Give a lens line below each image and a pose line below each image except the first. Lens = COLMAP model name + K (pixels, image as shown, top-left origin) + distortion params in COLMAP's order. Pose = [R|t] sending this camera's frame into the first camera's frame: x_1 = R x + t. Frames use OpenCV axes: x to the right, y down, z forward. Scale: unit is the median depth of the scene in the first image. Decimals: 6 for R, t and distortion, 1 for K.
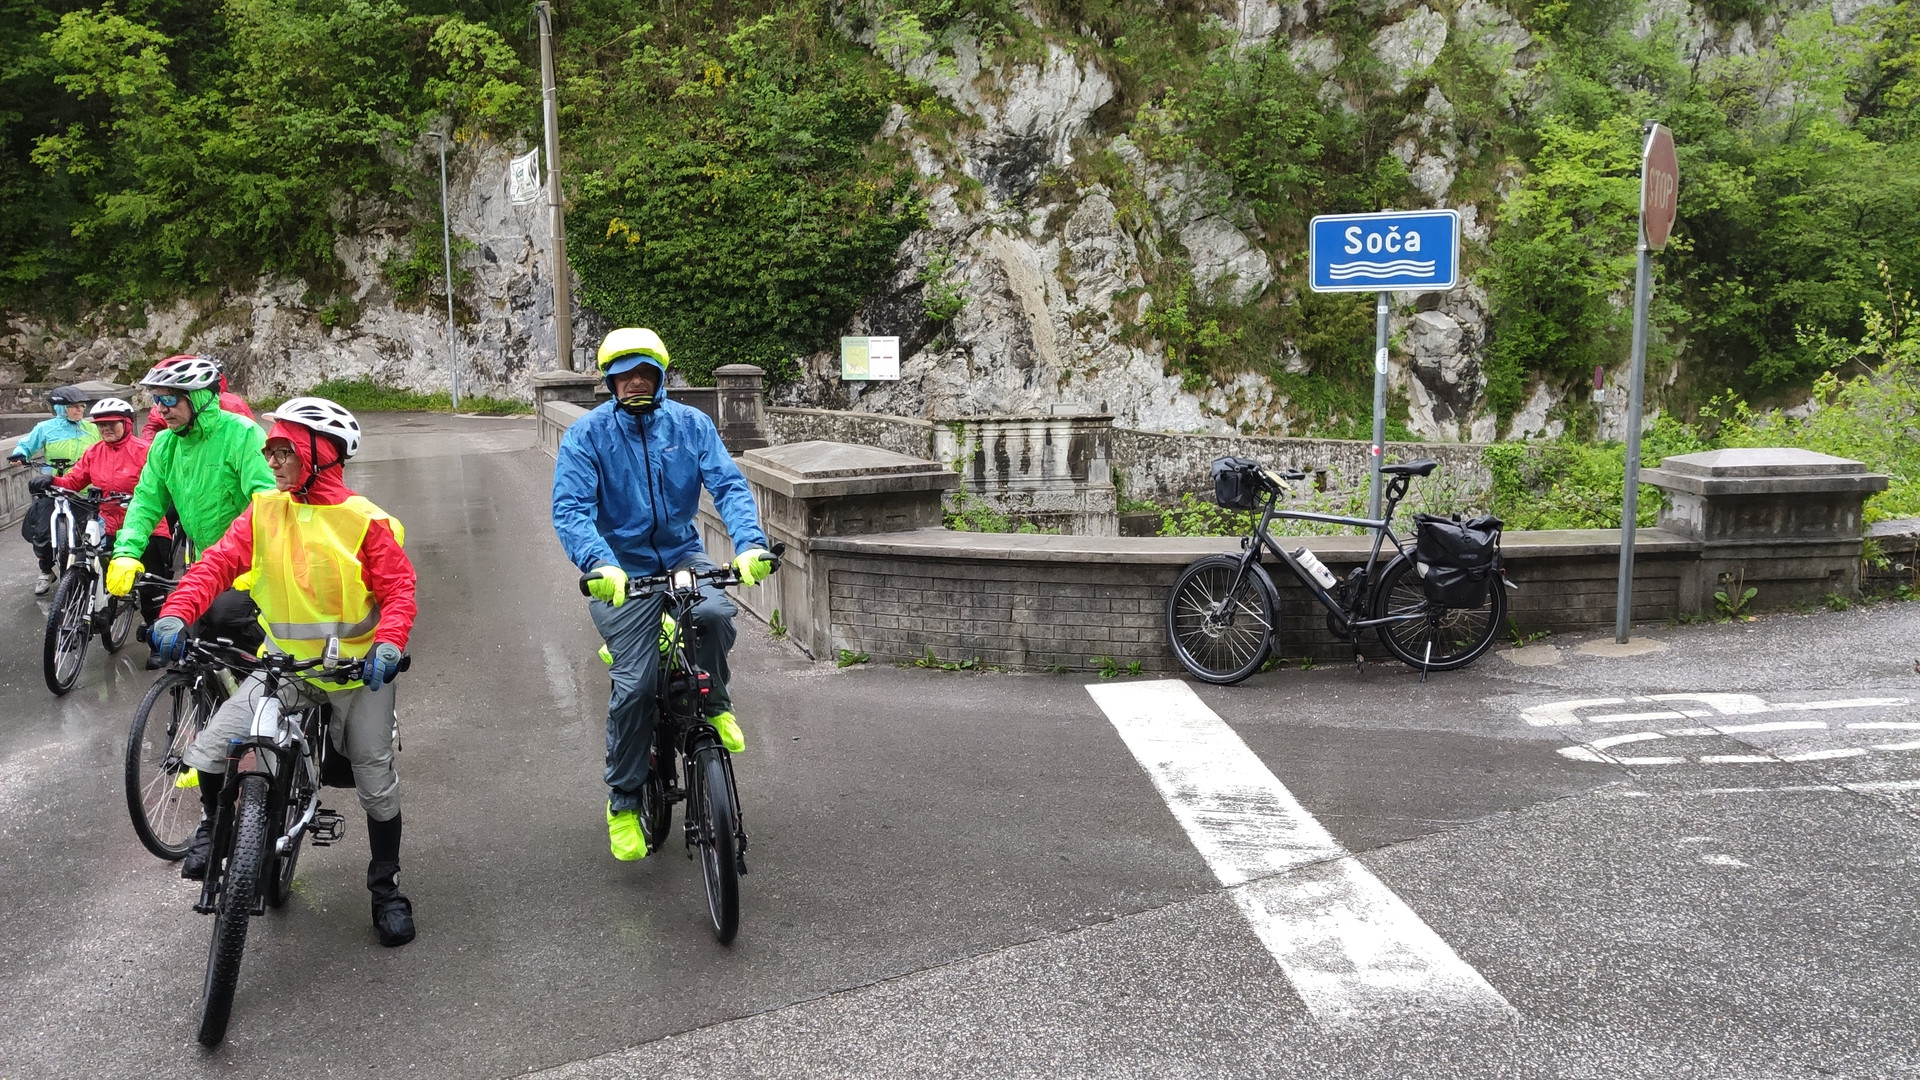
lens RADIAL K [[1465.9, 0, 985.1], [0, 1465.9, 541.6], [0, 0, 1]] dist [0.046146, -0.076855]
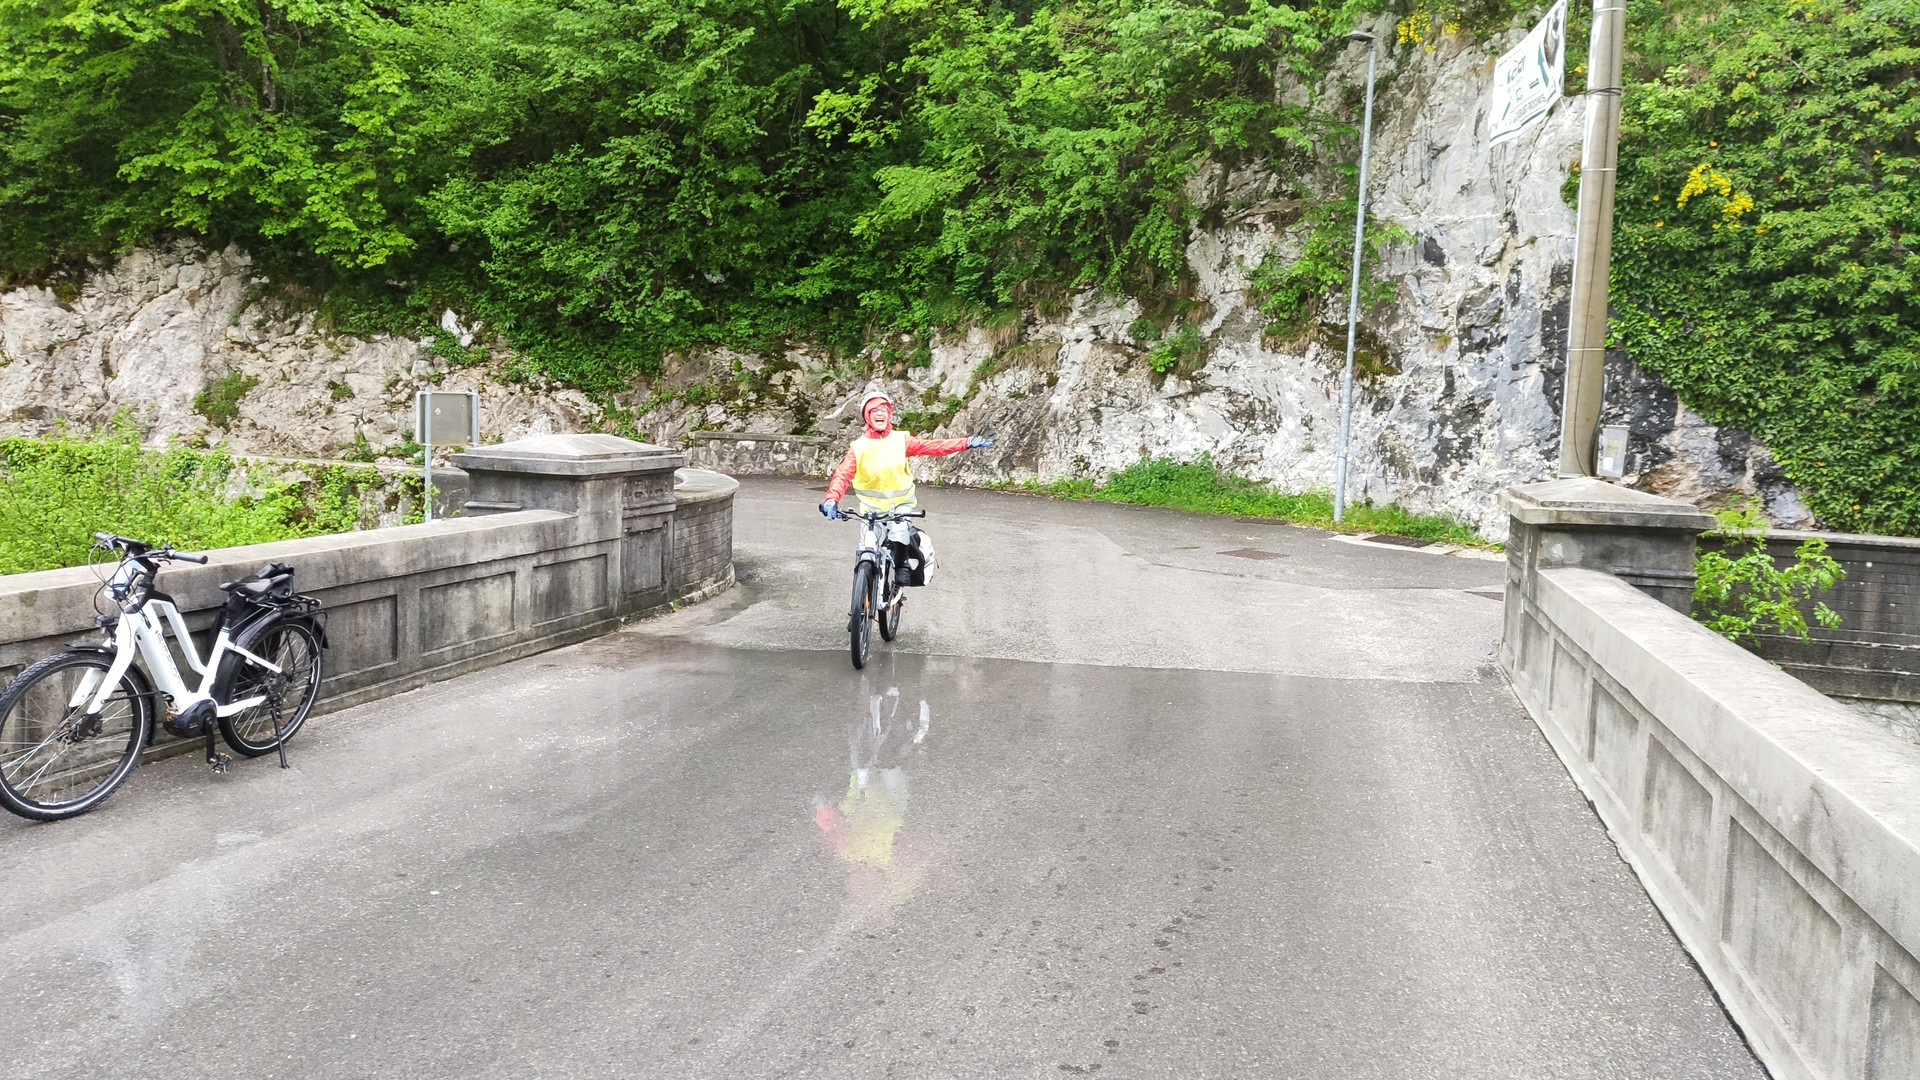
lens RADIAL K [[1465.9, 0, 958.9], [0, 1465.9, 529.7], [0, 0, 1]] dist [0.046146, -0.076855]
pose [[0.812603, 0.094031, -0.575181, -0.150670], [-0.128908, 0.991454, -0.020035, -0.056757], [0.568382, 0.090426, 0.817780, 0.450680]]
